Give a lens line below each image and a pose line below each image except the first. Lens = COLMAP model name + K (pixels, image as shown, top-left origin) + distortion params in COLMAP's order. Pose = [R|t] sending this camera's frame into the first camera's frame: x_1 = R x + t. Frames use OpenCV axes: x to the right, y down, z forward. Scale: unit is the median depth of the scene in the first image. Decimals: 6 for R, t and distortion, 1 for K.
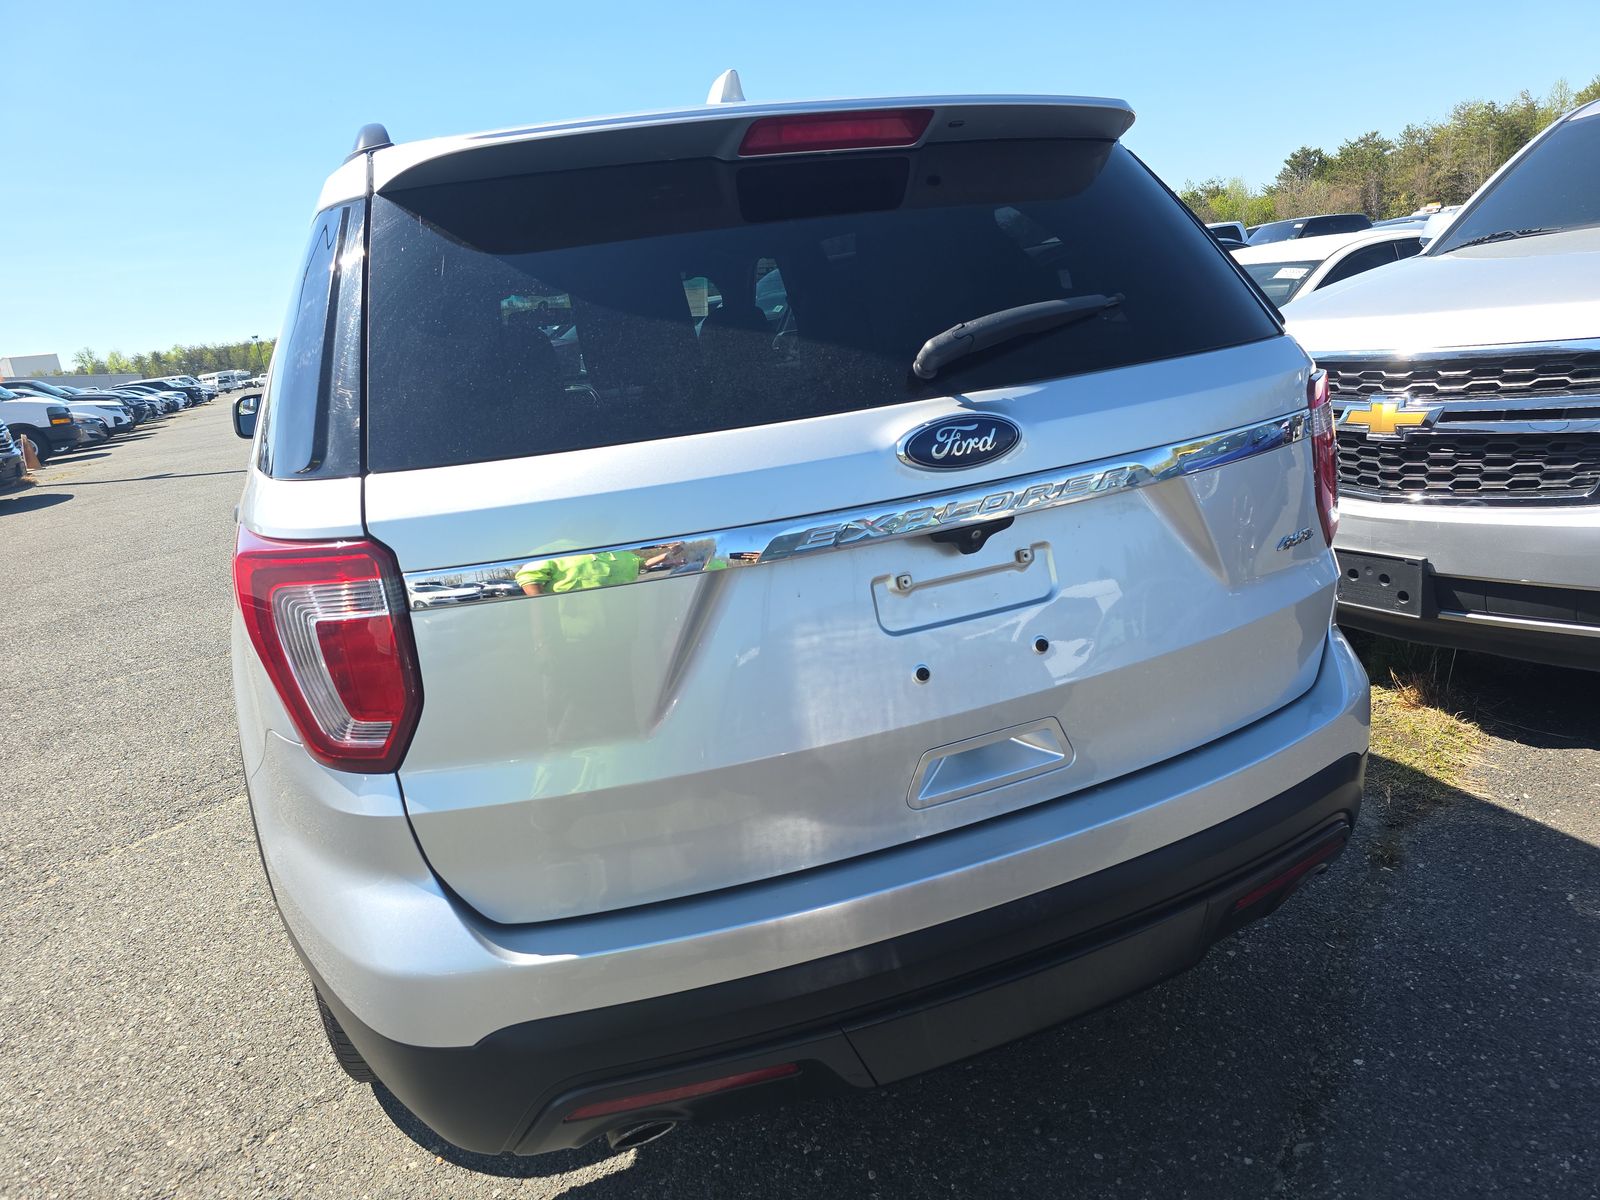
lens RADIAL K [[1073.8, 0, 800.0], [0, 1073.8, 600.0], [0, 0, 1]] dist [0.002322, -0.002963]
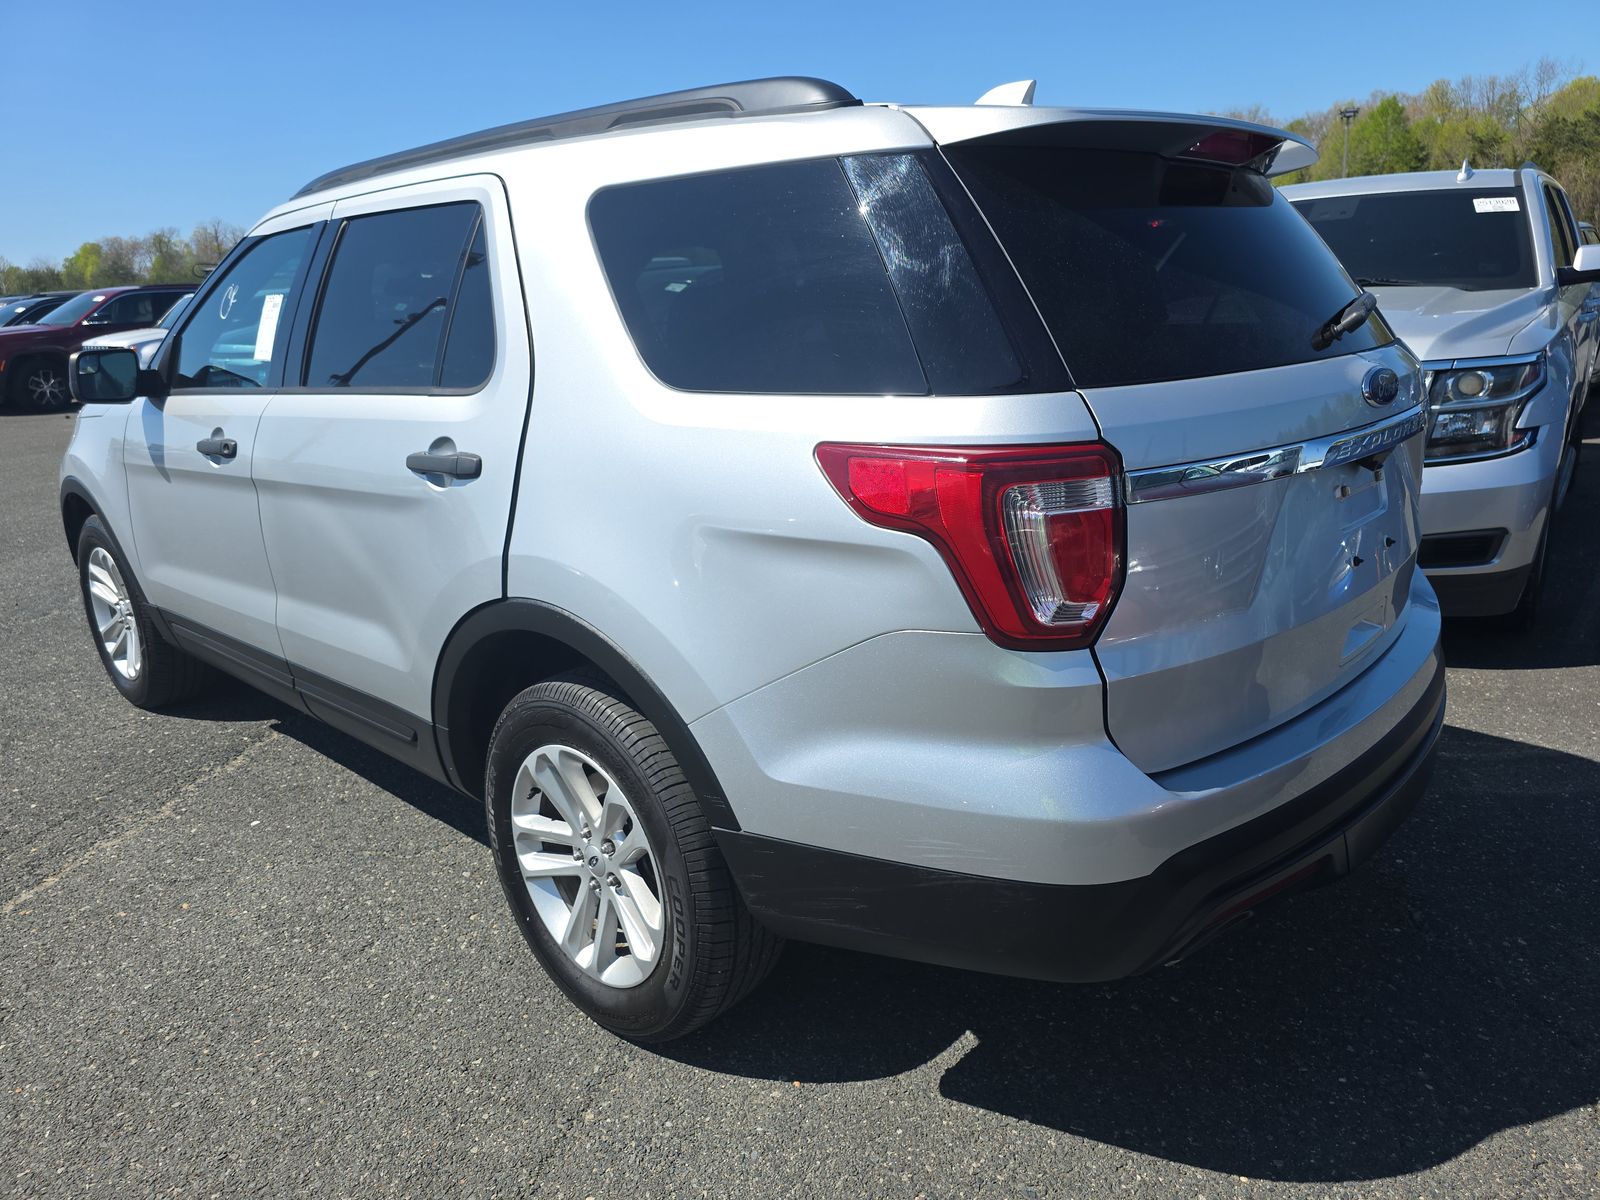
lens RADIAL K [[1073.8, 0, 800.0], [0, 1073.8, 600.0], [0, 0, 1]] dist [0.002322, -0.002963]
pose [[0.983544, -0.025808, 0.178817, -0.893569], [0.030875, 0.999195, -0.025615, 0.129322], [-0.178012, 0.030715, 0.983549, -0.089894]]
